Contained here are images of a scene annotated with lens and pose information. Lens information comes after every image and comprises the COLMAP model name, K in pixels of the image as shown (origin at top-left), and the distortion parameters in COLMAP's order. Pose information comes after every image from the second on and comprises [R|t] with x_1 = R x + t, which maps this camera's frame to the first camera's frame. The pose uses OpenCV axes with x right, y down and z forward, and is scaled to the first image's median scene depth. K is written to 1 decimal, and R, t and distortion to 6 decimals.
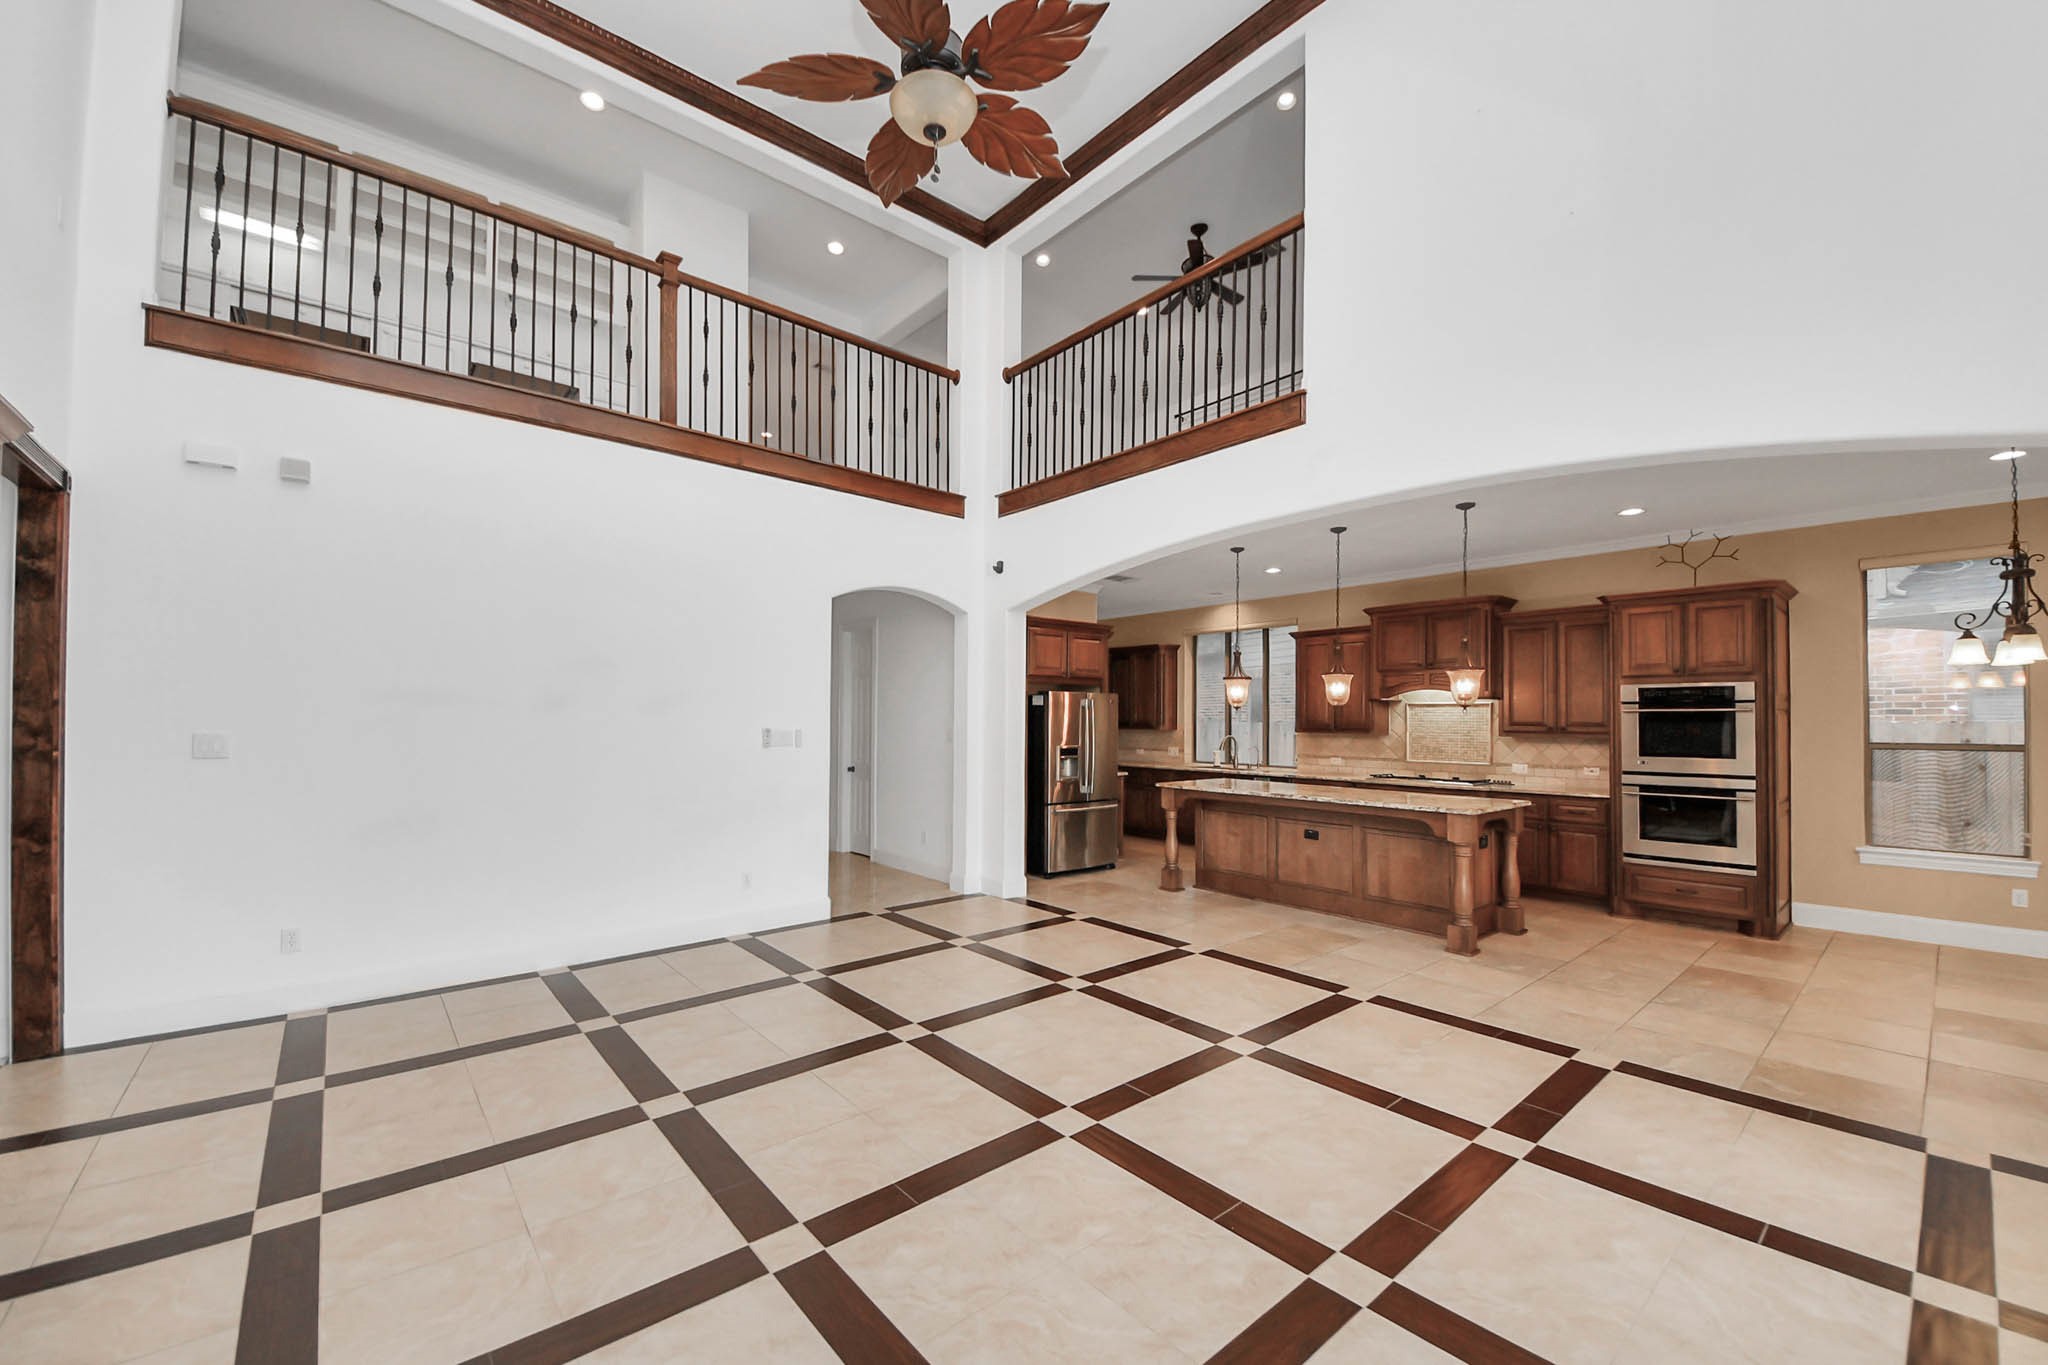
lens RADIAL K [[764.6, 0, 1022.8], [0, 764.6, 689.0], [0, 0, 1]] dist [0.001356, -0.009661]
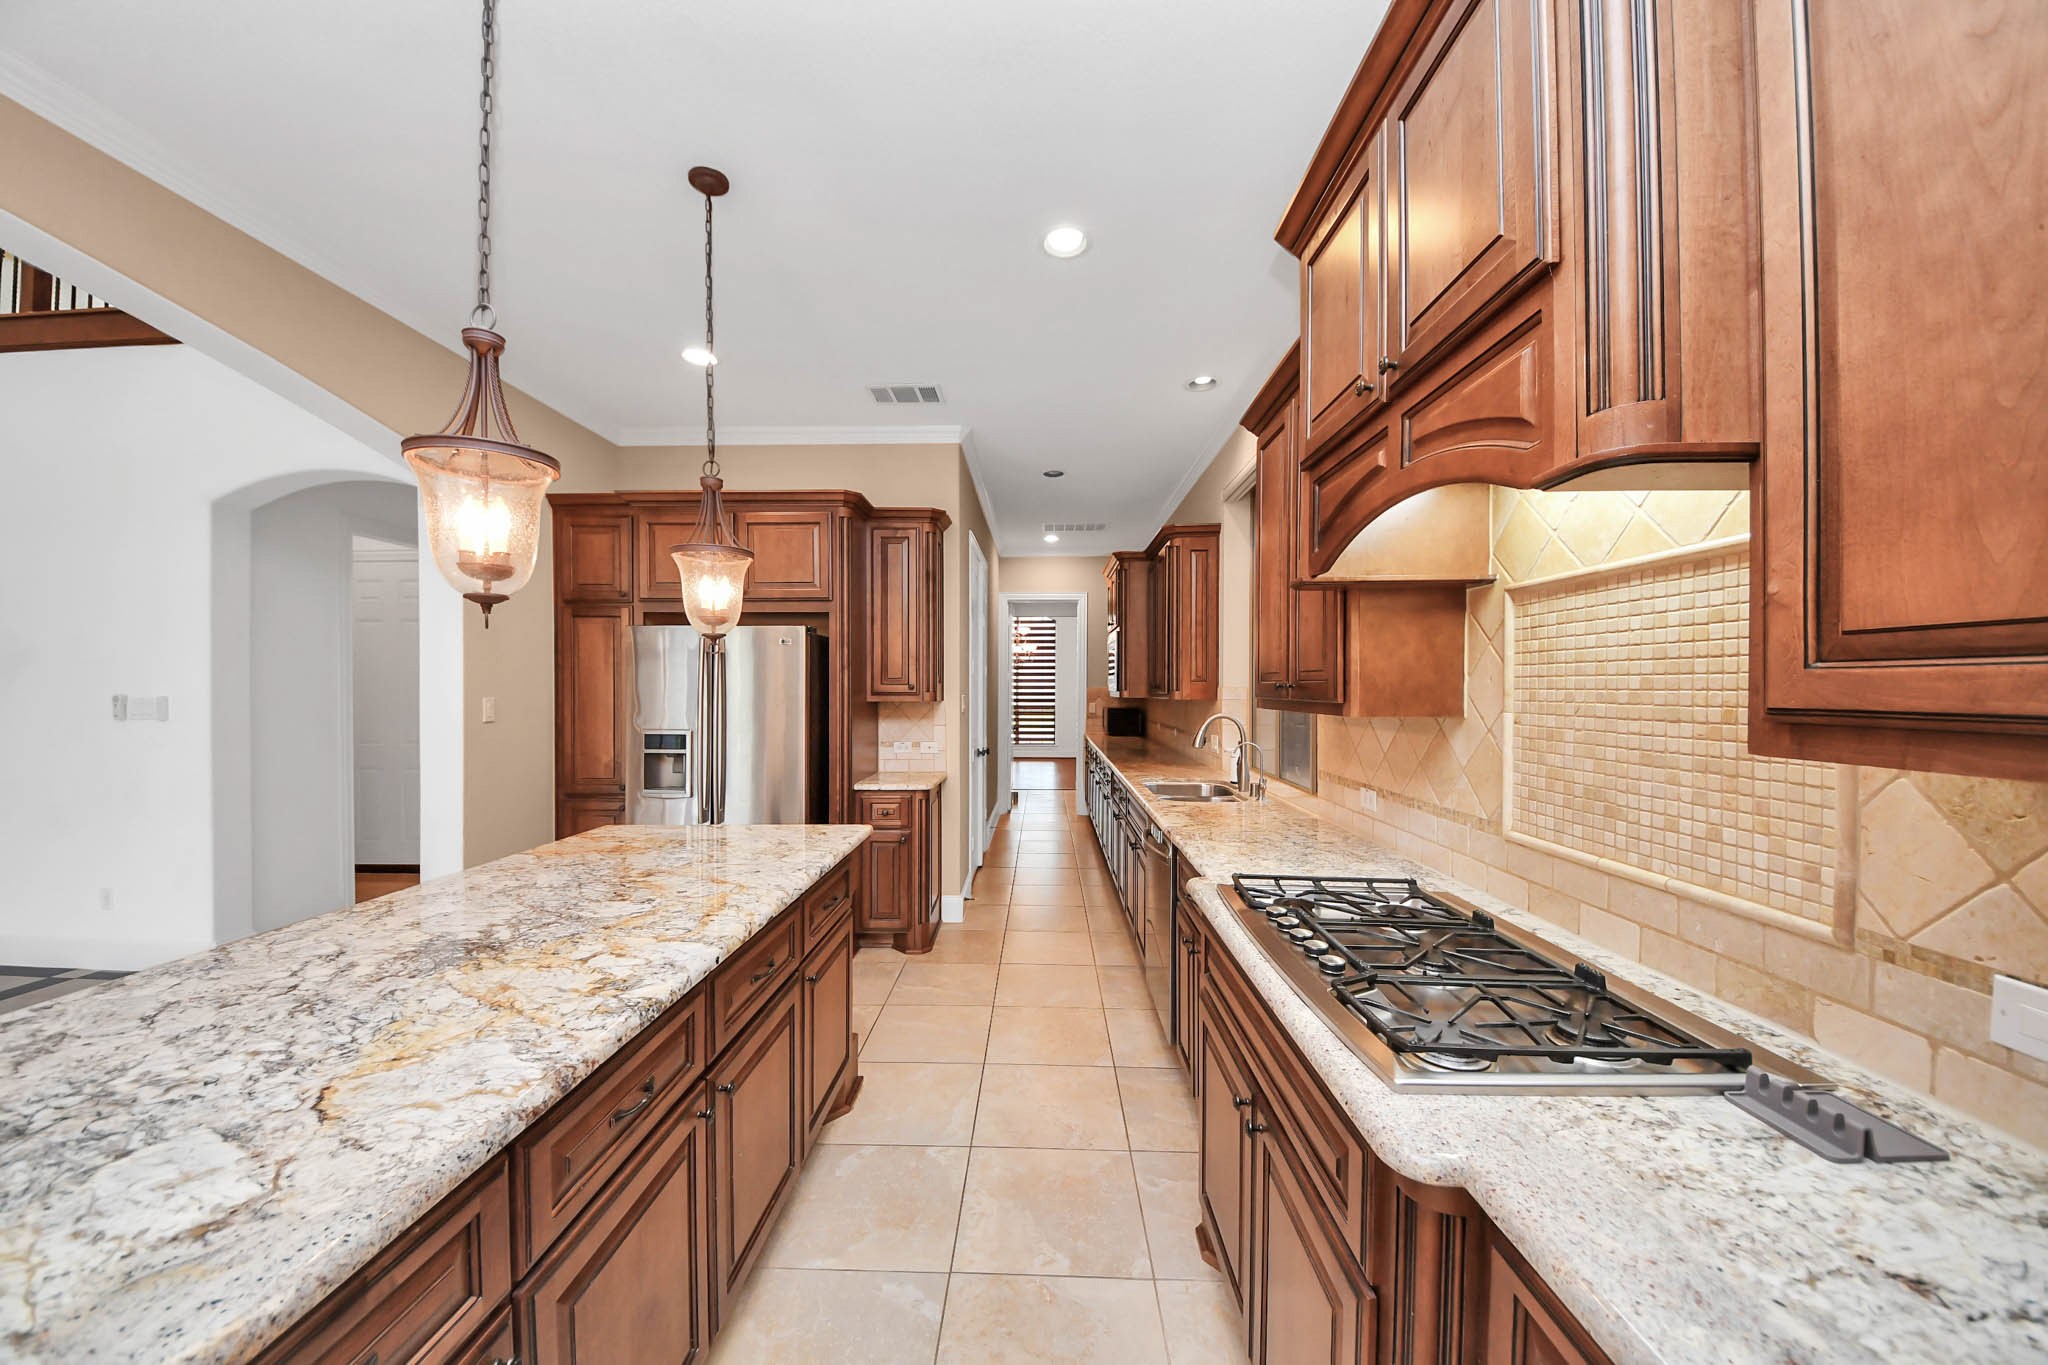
lens RADIAL K [[764.6, 0, 1022.8], [0, 764.6, 689.0], [0, 0, 1]] dist [0.001356, -0.009661]
pose [[0.742249, -0.005999, -0.670097, 0.629113], [0.032747, 0.999090, 0.027329, 0.045935], [0.669324, -0.042228, 0.741770, 0.853480]]
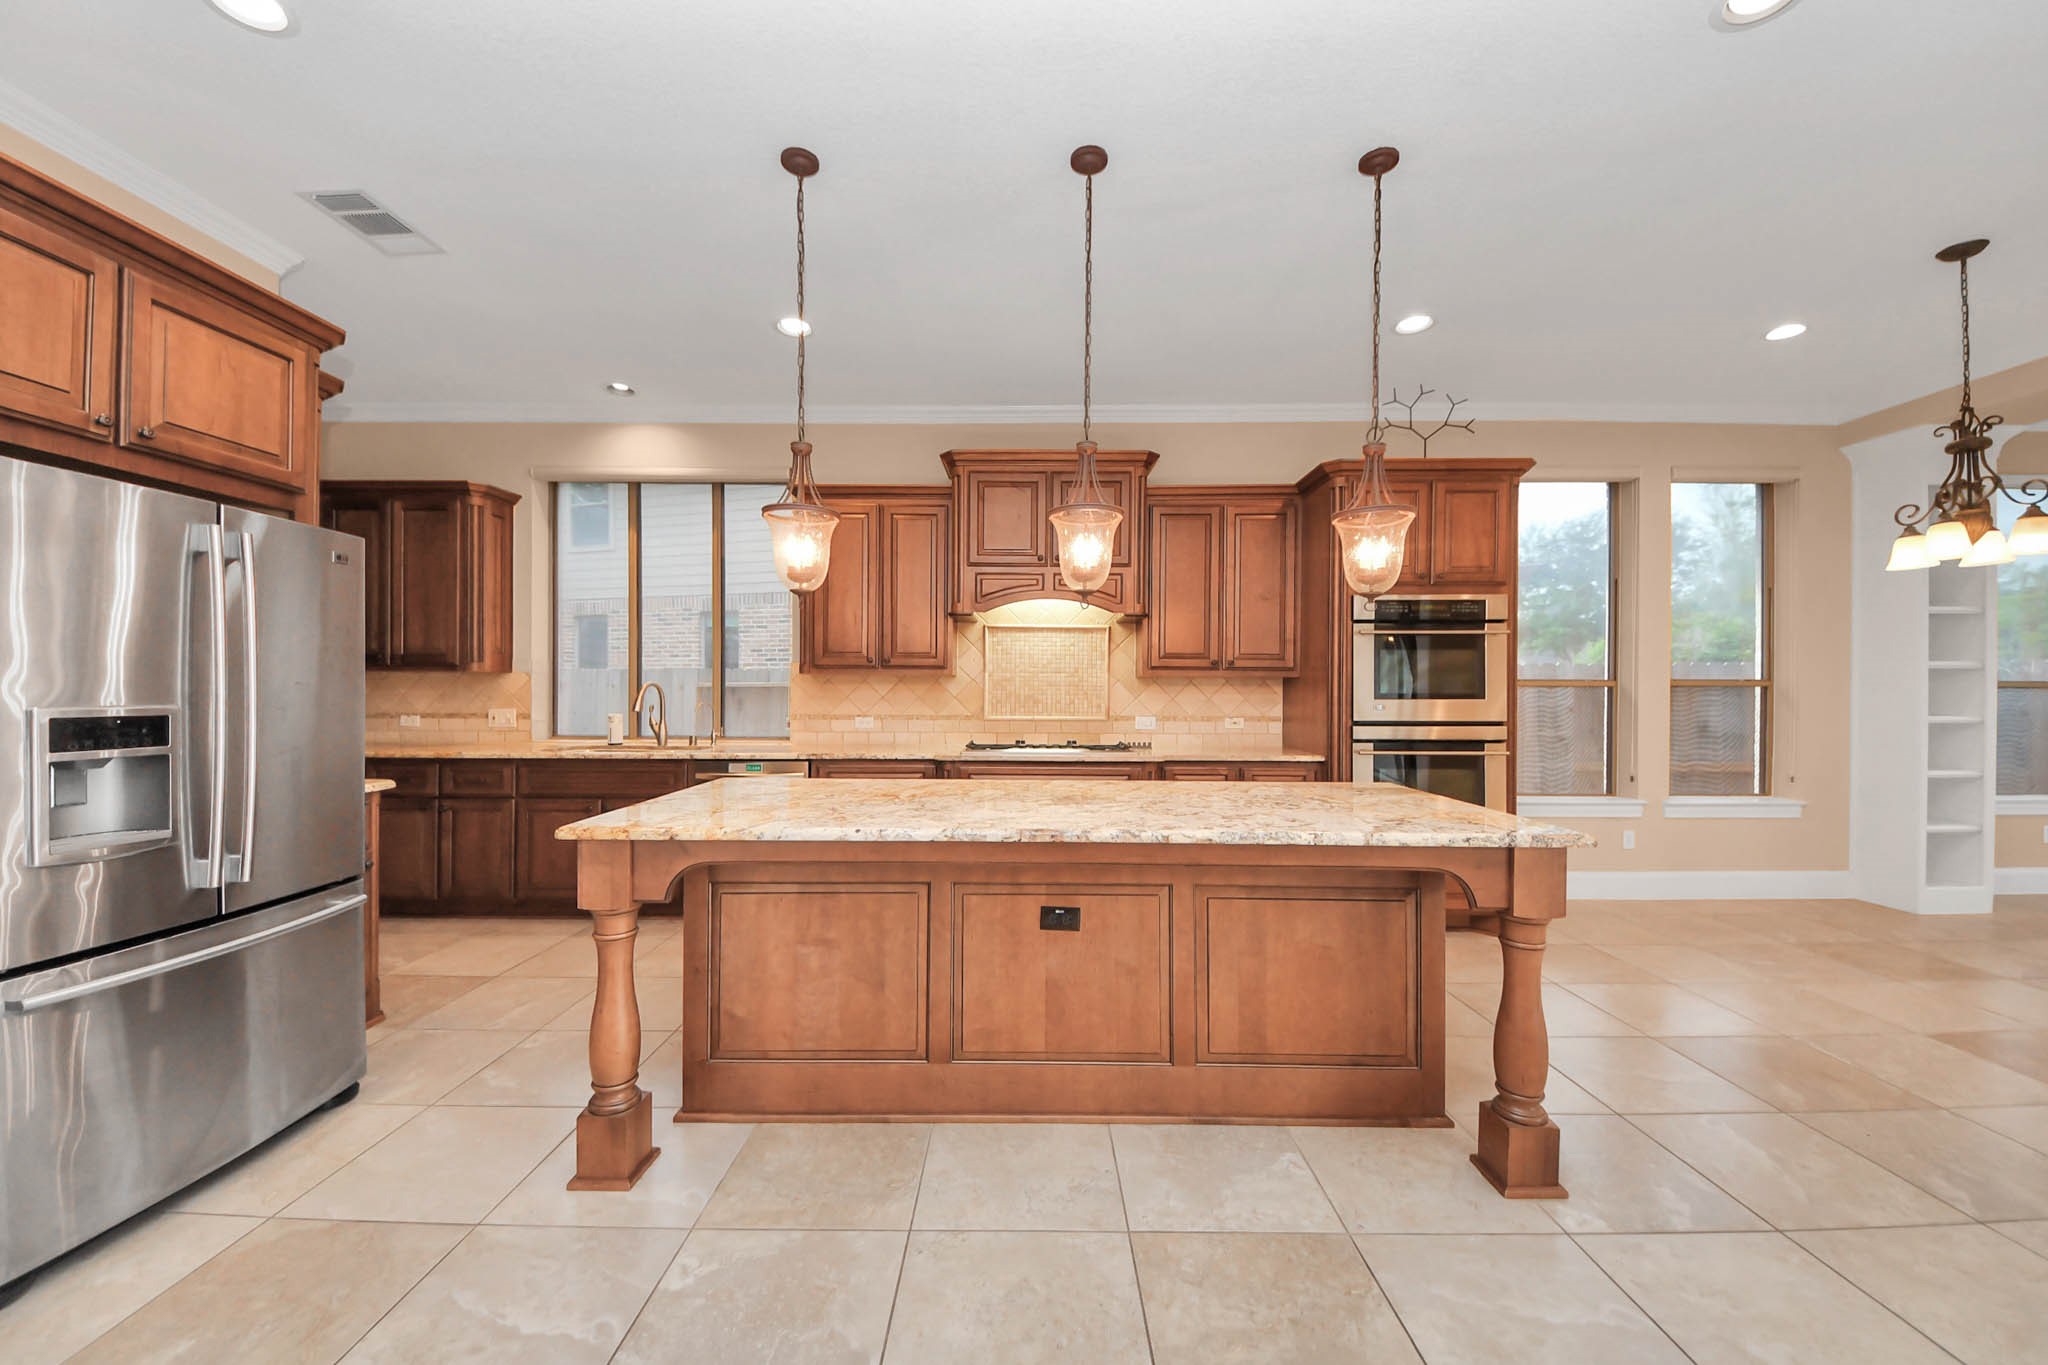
lens RADIAL K [[740.9, 0, 1008.4], [0, 740.9, 690.6], [0, 0, 1]] dist [0.022977, -0.013105]
pose [[0.645879, -0.009080, 0.763386, 0.069949], [-0.032153, 0.998718, 0.039084, 0.056312], [-0.762762, -0.049789, 0.644759, 0.707131]]
